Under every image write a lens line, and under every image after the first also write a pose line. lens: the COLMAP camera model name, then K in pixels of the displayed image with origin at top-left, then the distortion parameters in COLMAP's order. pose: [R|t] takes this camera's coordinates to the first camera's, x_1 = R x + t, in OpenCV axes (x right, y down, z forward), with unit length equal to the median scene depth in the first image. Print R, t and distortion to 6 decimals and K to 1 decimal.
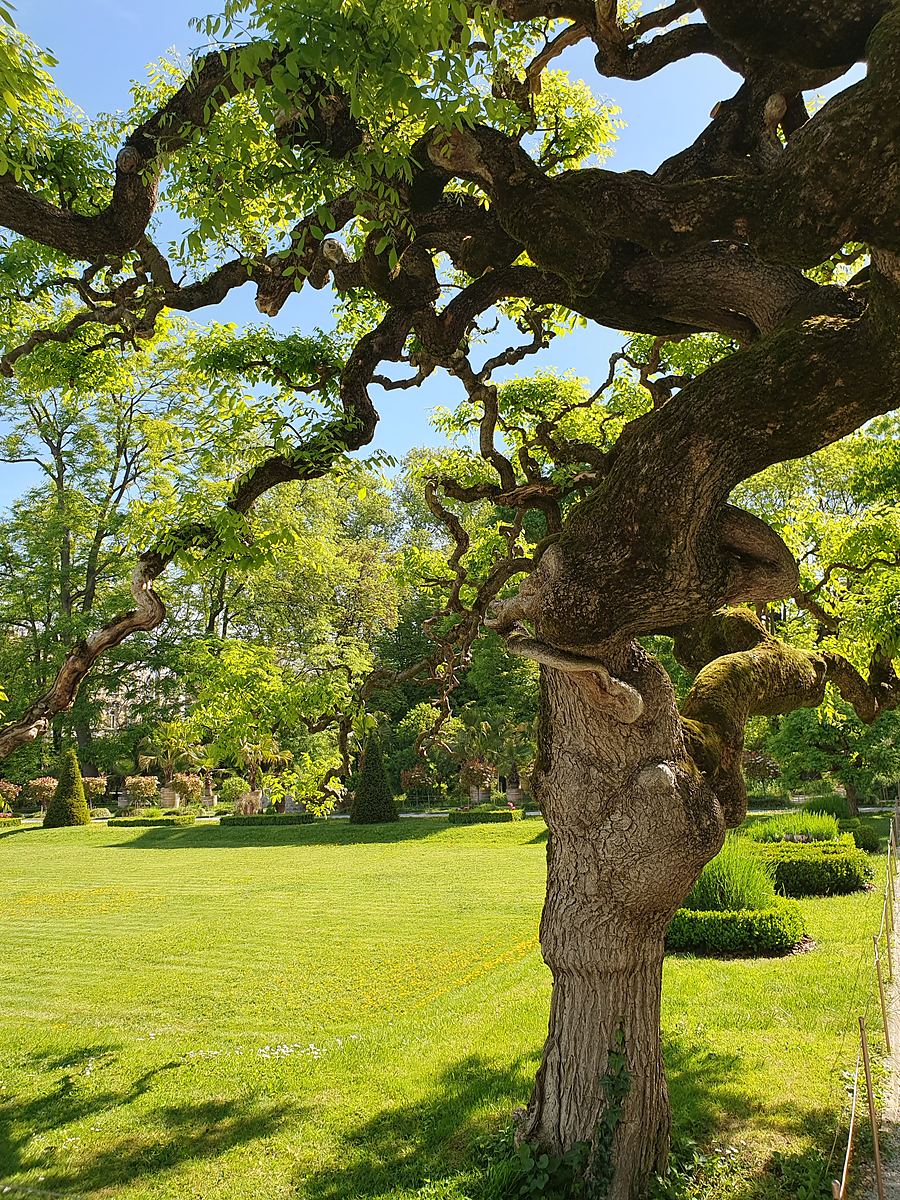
lens RADIAL K [[939.3, 0, 473.3], [0, 939.3, 597.1], [0, 0, 1]] dist [0.034104, -0.024273]
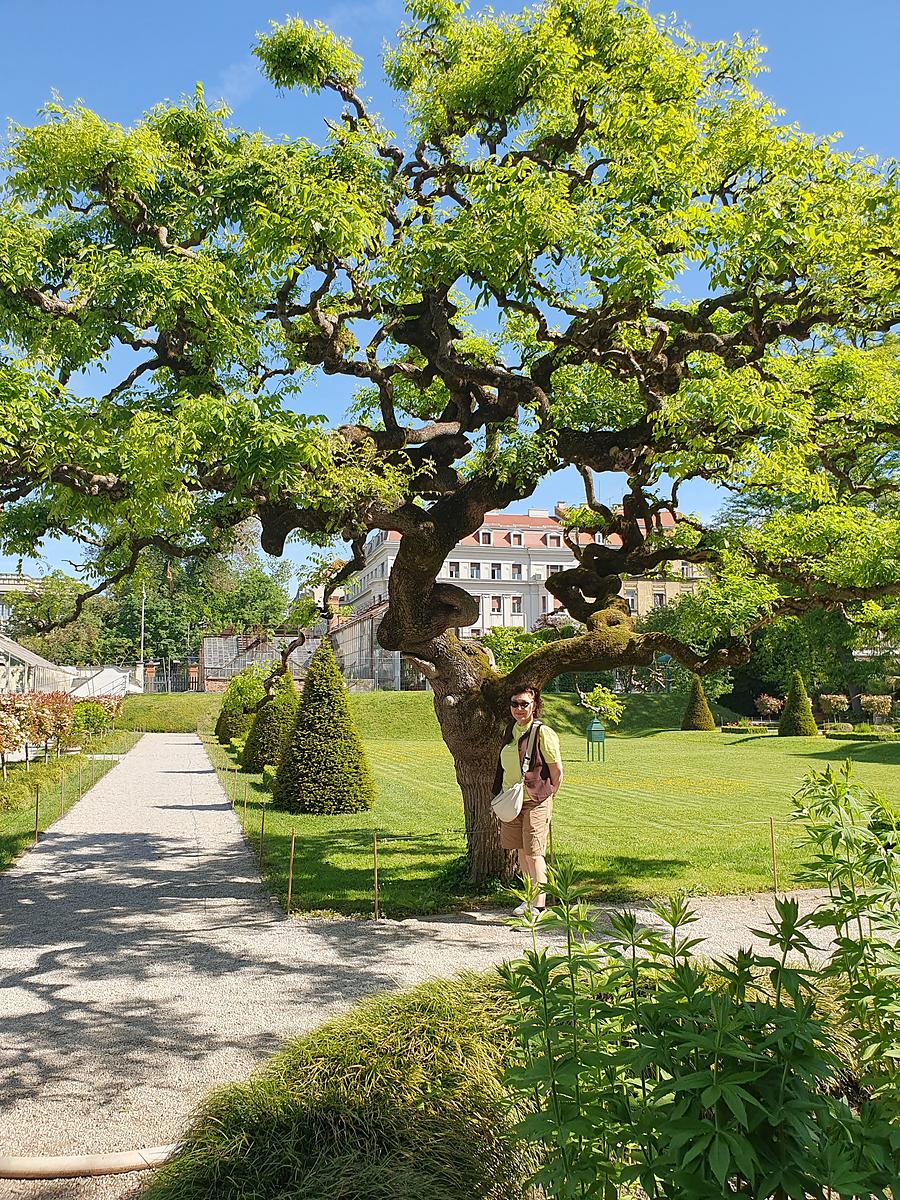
lens RADIAL K [[939.3, 0, 455.8], [0, 939.3, 610.2], [0, 0, 1]] dist [0.034104, -0.024273]
pose [[0.647259, -0.038753, -0.761285, 1.088735], [0.116130, 0.992062, 0.048235, -0.078335], [0.753372, -0.119628, 0.646621, -0.248292]]
